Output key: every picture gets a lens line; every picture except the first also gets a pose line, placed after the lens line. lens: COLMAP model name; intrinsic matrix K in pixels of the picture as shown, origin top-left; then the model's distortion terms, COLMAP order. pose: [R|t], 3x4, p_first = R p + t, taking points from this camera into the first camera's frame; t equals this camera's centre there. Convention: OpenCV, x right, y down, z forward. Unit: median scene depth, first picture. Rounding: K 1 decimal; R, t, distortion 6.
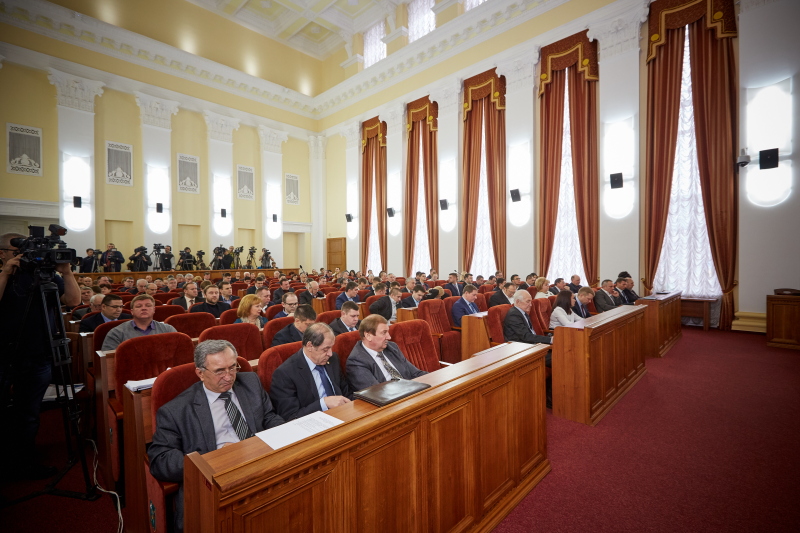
lens RADIAL K [[366.5, 0, 401.5], [0, 366.5, 265.3], [0, 0, 1]] dist [0.000673, -0.001432]
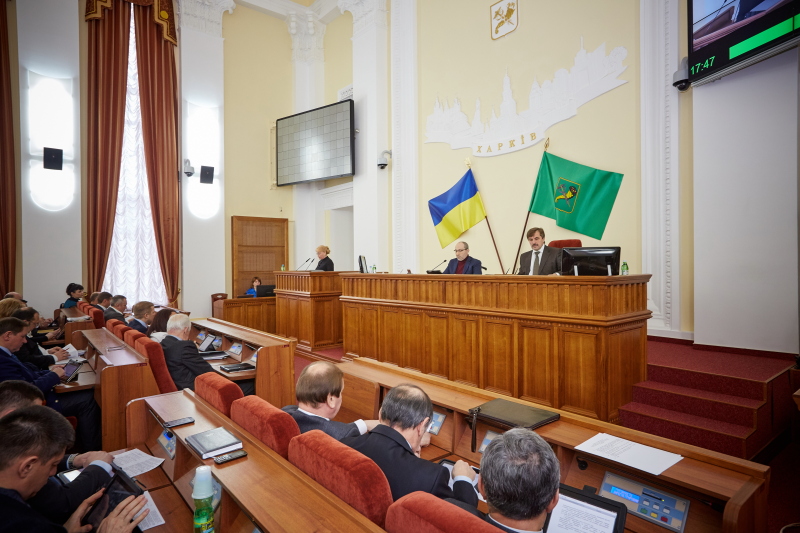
lens RADIAL K [[465.9, 0, 398.4], [0, 465.9, 265.4], [0, 0, 1]] dist [-0.030384, 0.016652]
pose [[0.123548, 0.003145, 0.992334, -0.245740], [0.021917, 0.999742, -0.005897, -0.001570], [-0.992096, 0.022478, 0.123448, 0.238071]]
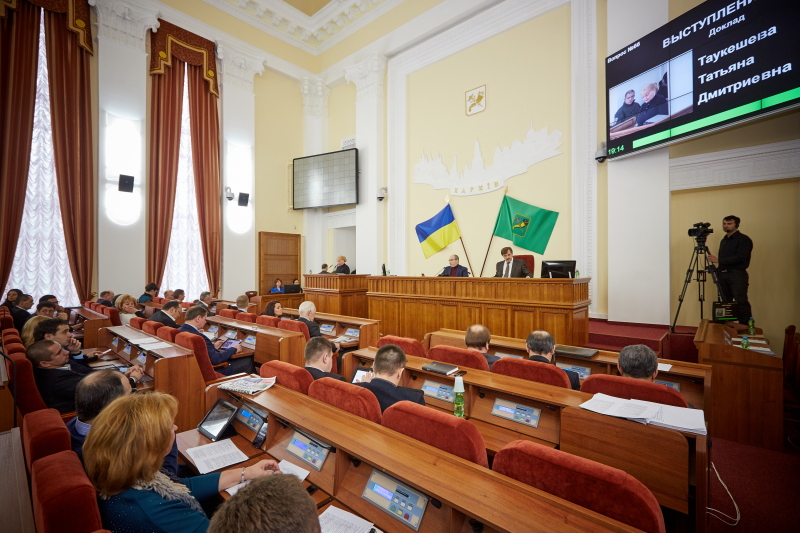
lens RADIAL K [[366.5, 0, 398.3], [0, 366.5, 266.4], [0, 0, 1]] dist [0.000673, -0.001432]
pose [[-0.020498, 0.013252, 0.999702, -0.355779], [0.014913, 0.999805, -0.012948, -0.005601], [-0.999679, 0.014644, -0.020692, 0.378509]]
